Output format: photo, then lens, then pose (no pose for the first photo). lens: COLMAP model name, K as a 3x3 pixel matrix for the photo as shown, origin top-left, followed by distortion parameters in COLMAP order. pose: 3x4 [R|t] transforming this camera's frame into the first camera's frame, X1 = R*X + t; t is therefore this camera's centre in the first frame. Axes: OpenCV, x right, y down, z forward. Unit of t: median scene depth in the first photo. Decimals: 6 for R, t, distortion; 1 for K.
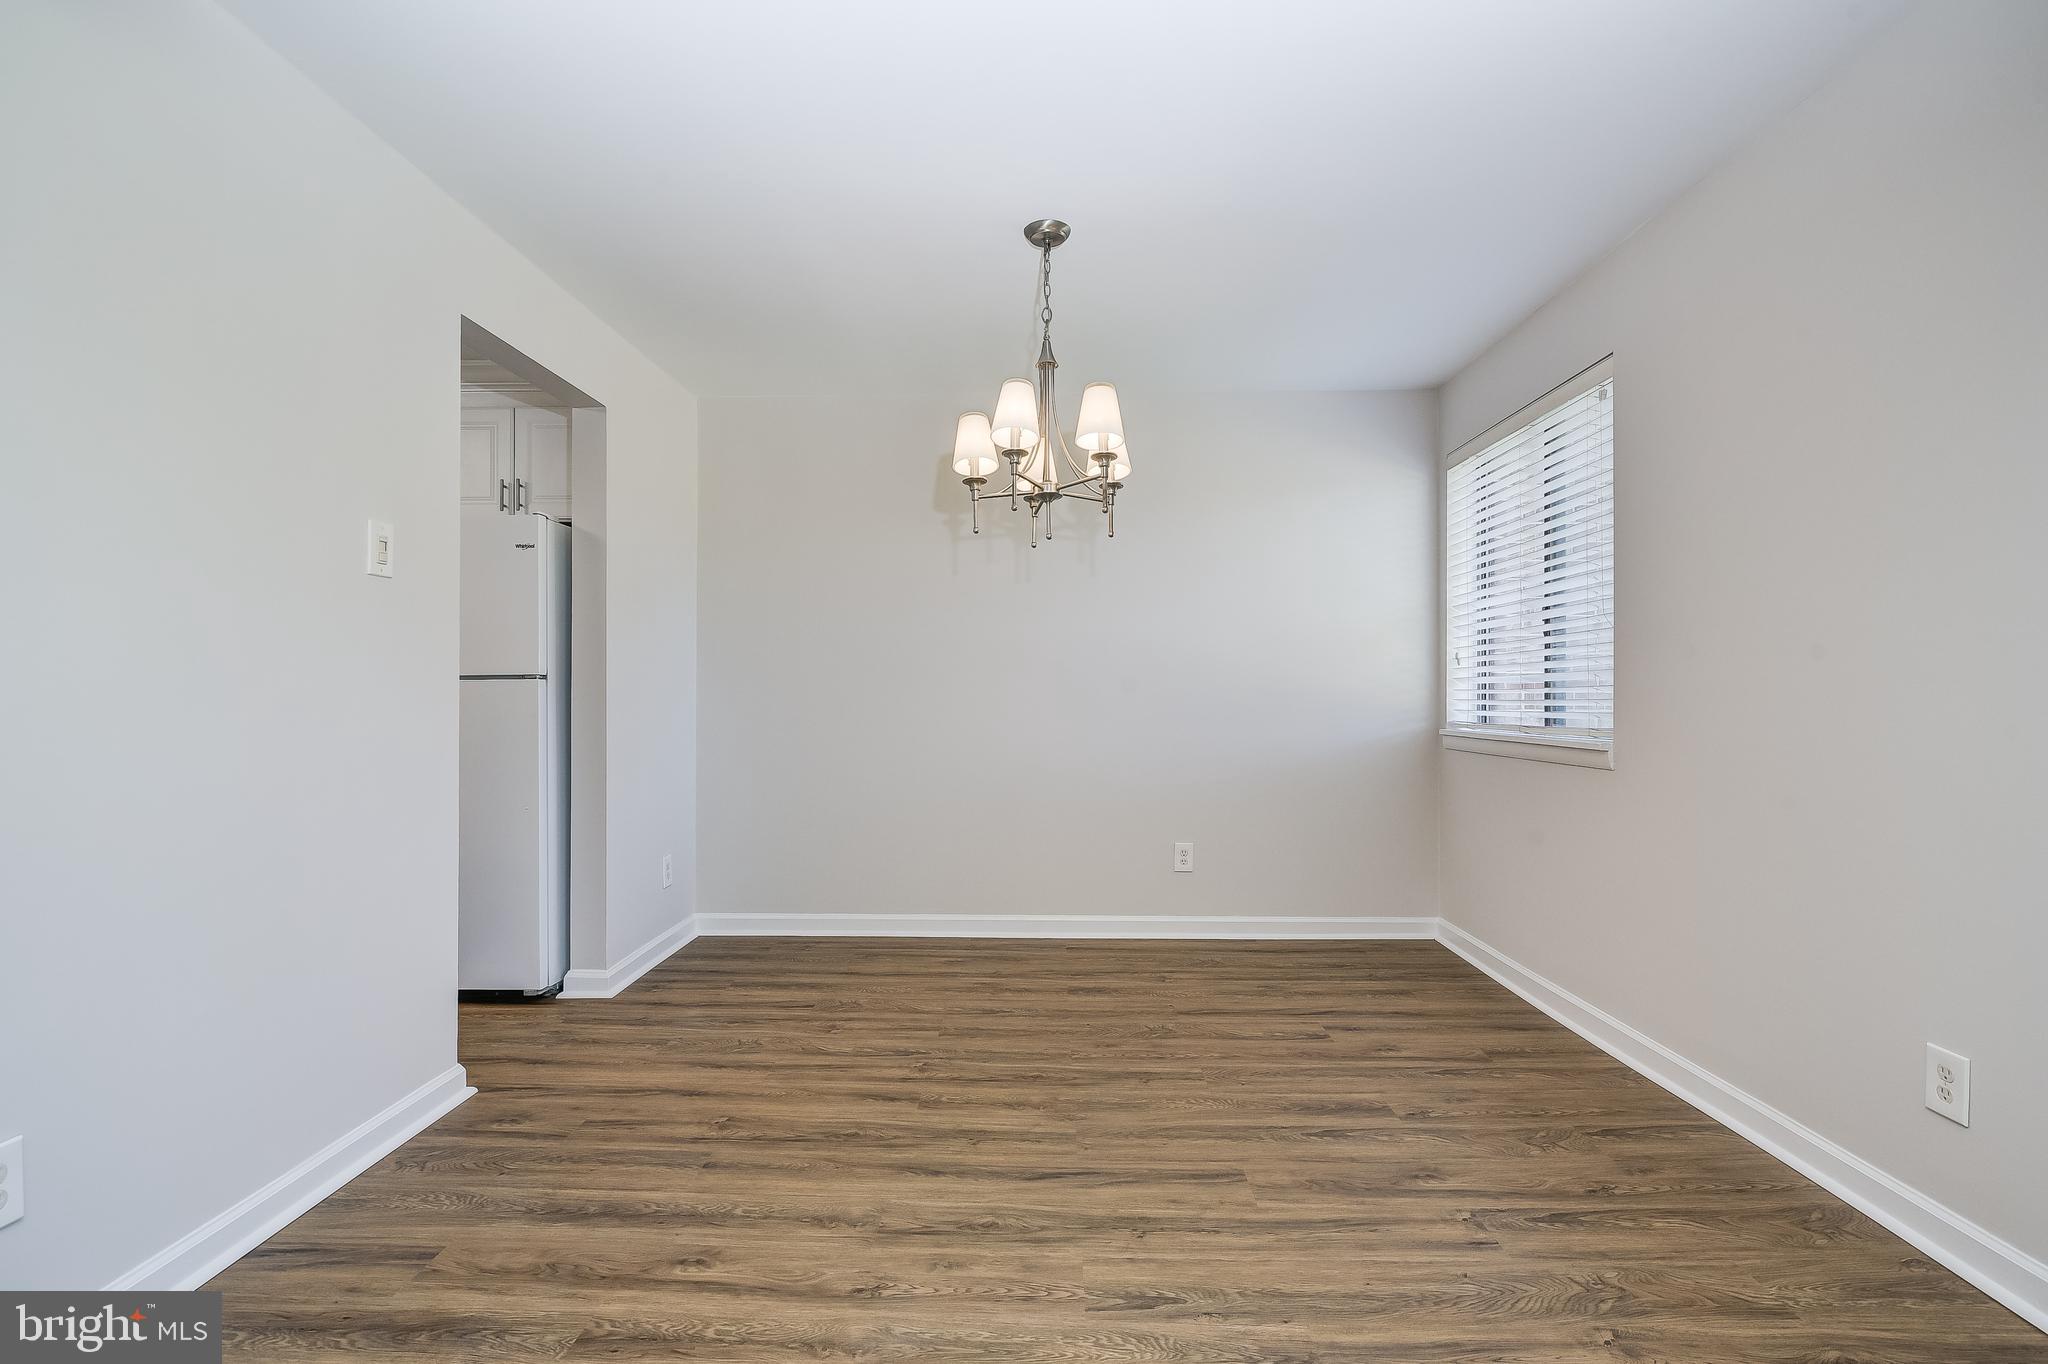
lens RADIAL K [[930.9, 0, 1023.5], [0, 930.9, 693.5], [0, 0, 1]] dist [-0.003214, 0.000244]
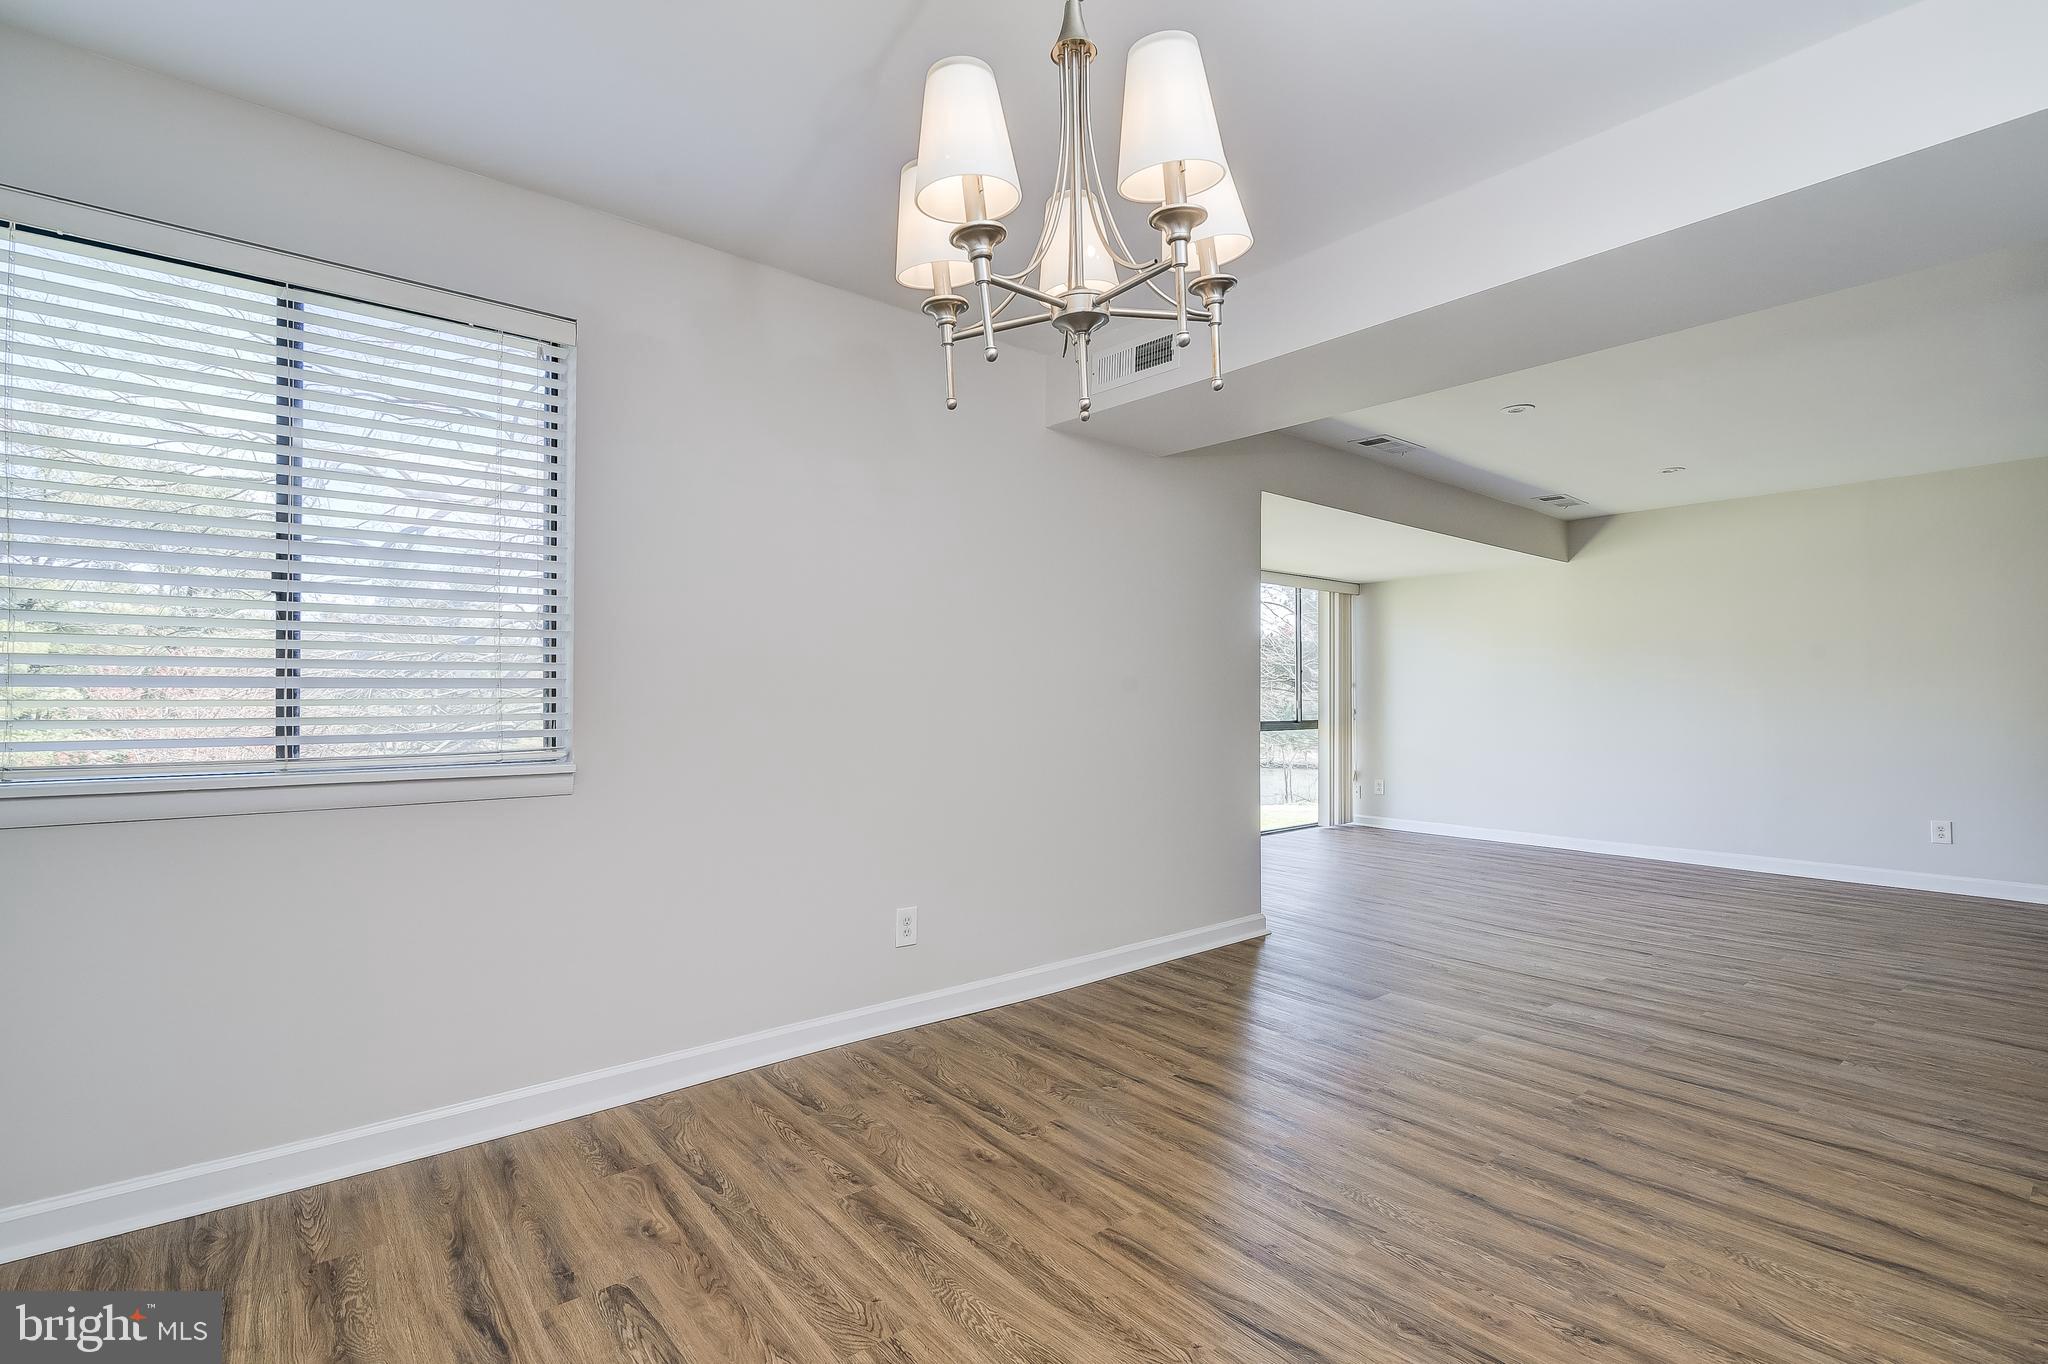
lens RADIAL K [[930.9, 0, 1023.5], [0, 930.9, 693.5], [0, 0, 1]] dist [-0.003214, 0.000244]
pose [[-0.660037, 0.006345, 0.751206, -0.327069], [-0.001816, 0.999948, -0.010042, -0.005247], [-0.751231, -0.007992, -0.659992, 1.337931]]
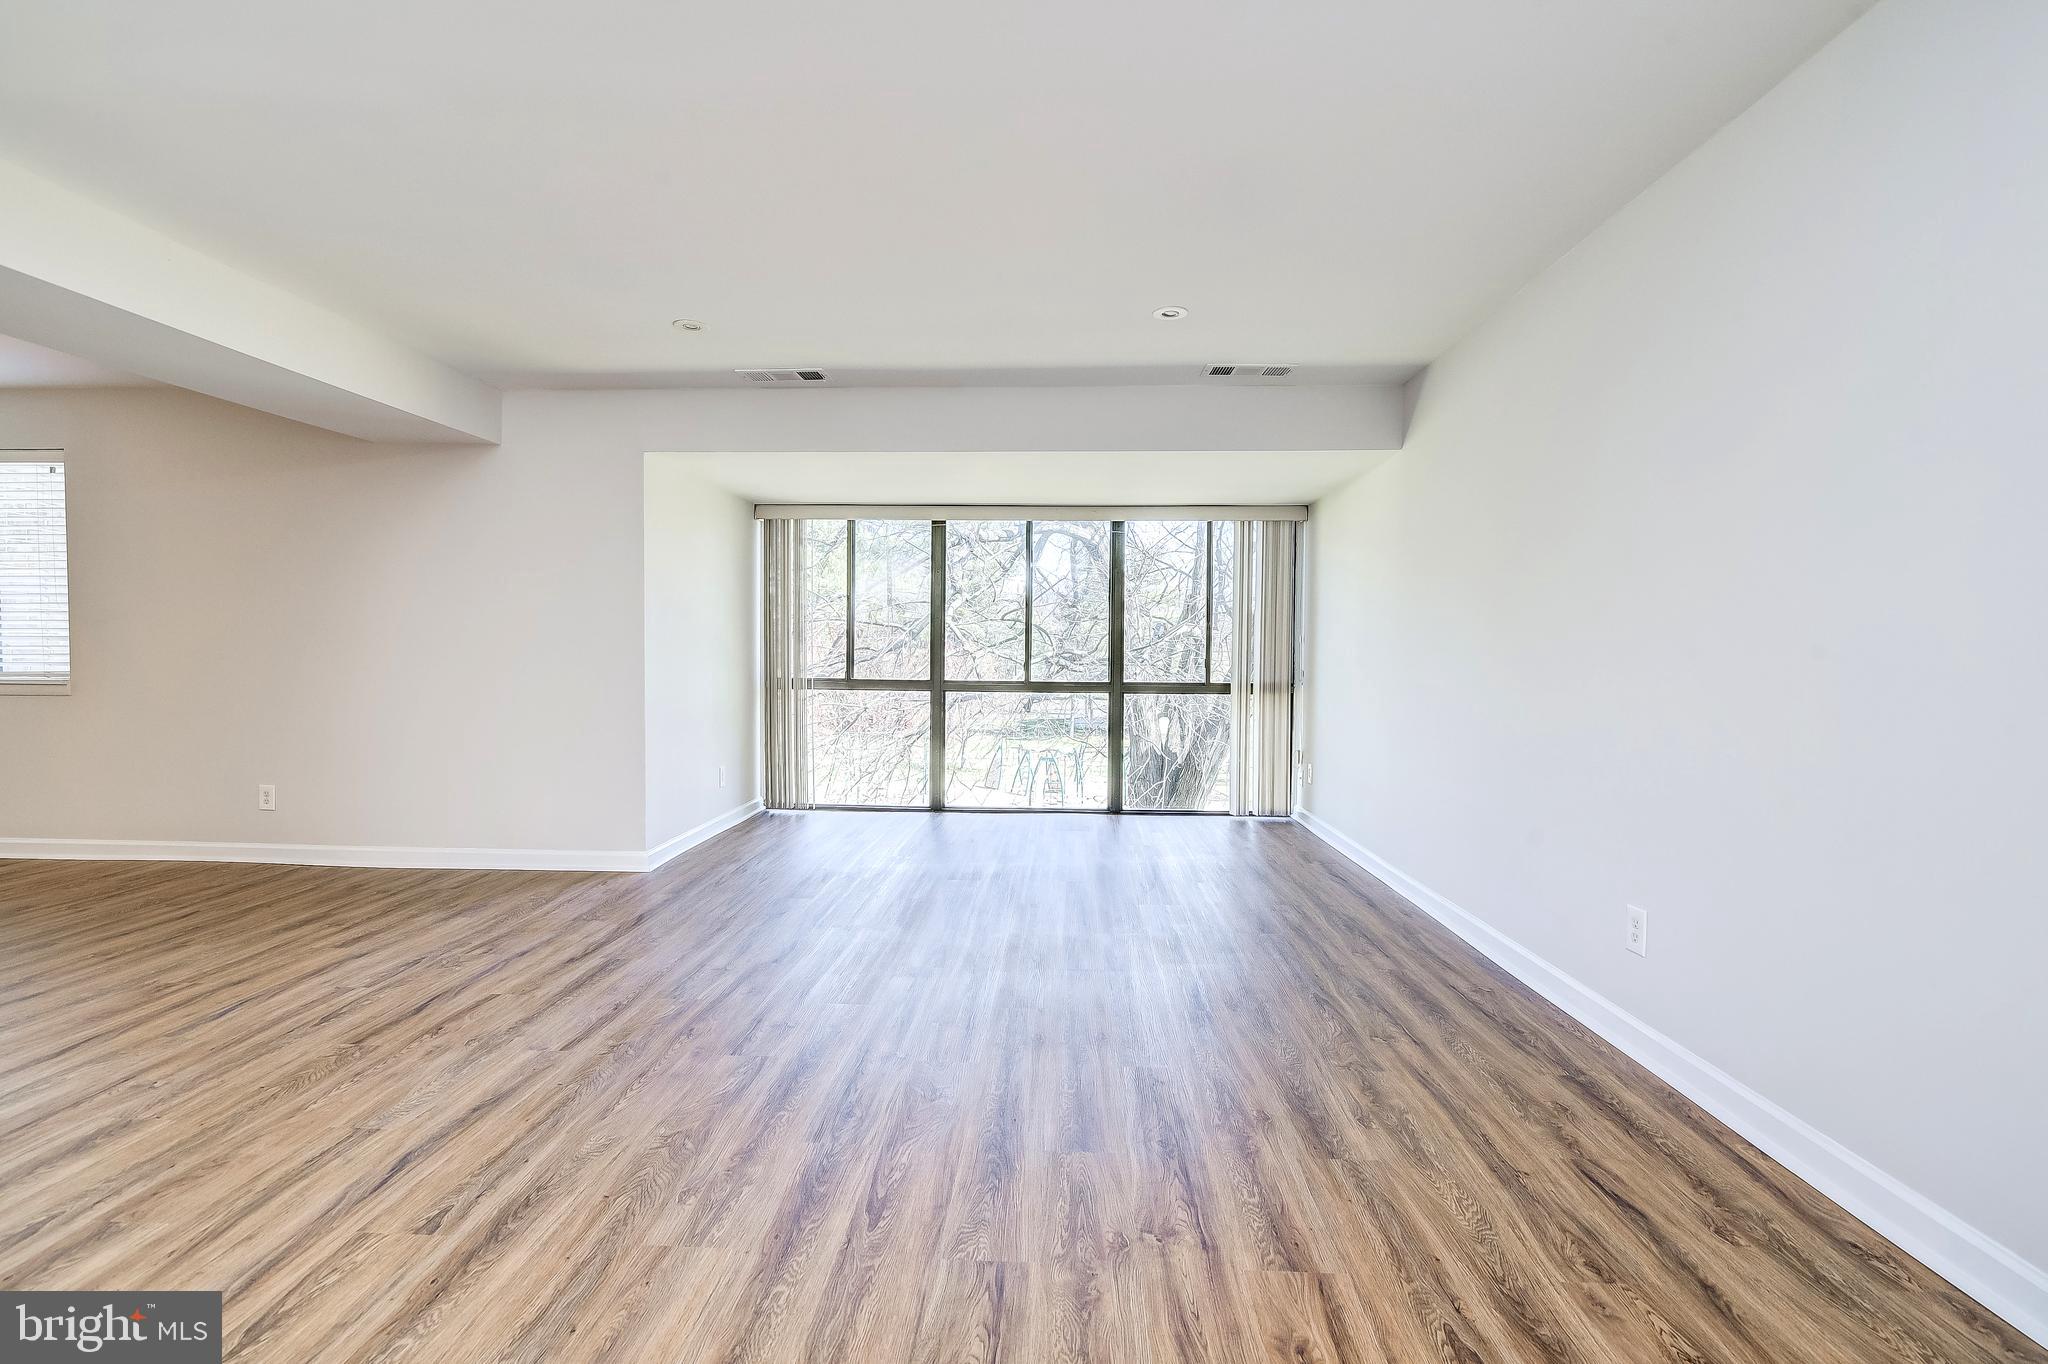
lens RADIAL K [[930.9, 0, 1023.5], [0, 930.9, 693.5], [0, 0, 1]] dist [-0.003214, 0.000244]
pose [[0.016635, -0.037415, 0.999161, -1.107064], [-0.012758, 0.999210, 0.037629, -0.008535], [-0.999780, -0.013373, 0.016144, -0.828756]]
